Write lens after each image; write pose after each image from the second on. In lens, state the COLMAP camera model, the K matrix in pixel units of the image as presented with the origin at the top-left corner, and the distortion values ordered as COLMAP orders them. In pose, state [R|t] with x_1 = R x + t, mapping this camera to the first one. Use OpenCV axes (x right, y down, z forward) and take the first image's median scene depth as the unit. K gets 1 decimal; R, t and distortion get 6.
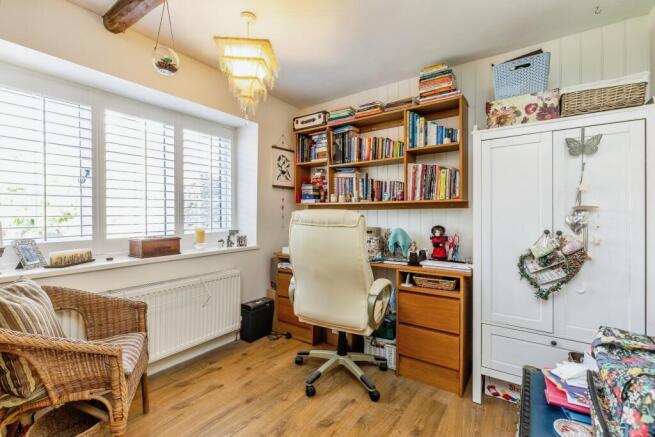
lens RADIAL K [[292.3, 0, 328.7], [0, 292.3, 218.9], [0, 0, 1]] dist [0.000205, -0.000383]
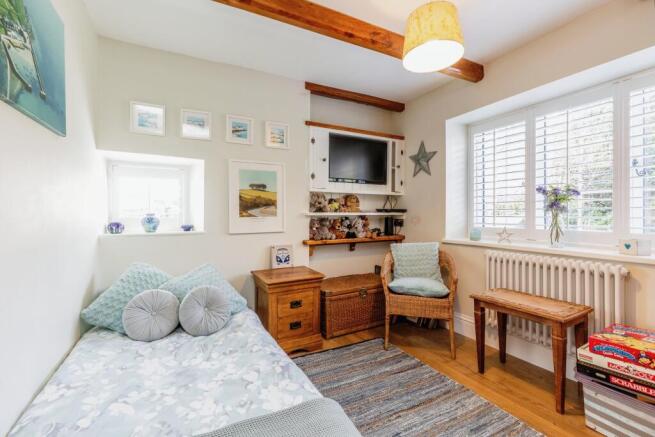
lens RADIAL K [[292.3, 0, 326.7], [0, 292.3, 215.3], [0, 0, 1]] dist [0.000205, -0.000383]
pose [[-0.465152, 0.008776, -0.885187, 0.633759], [-0.001323, 0.999943, 0.010609, -0.002991], [0.885230, 0.006106, -0.465114, 0.812768]]
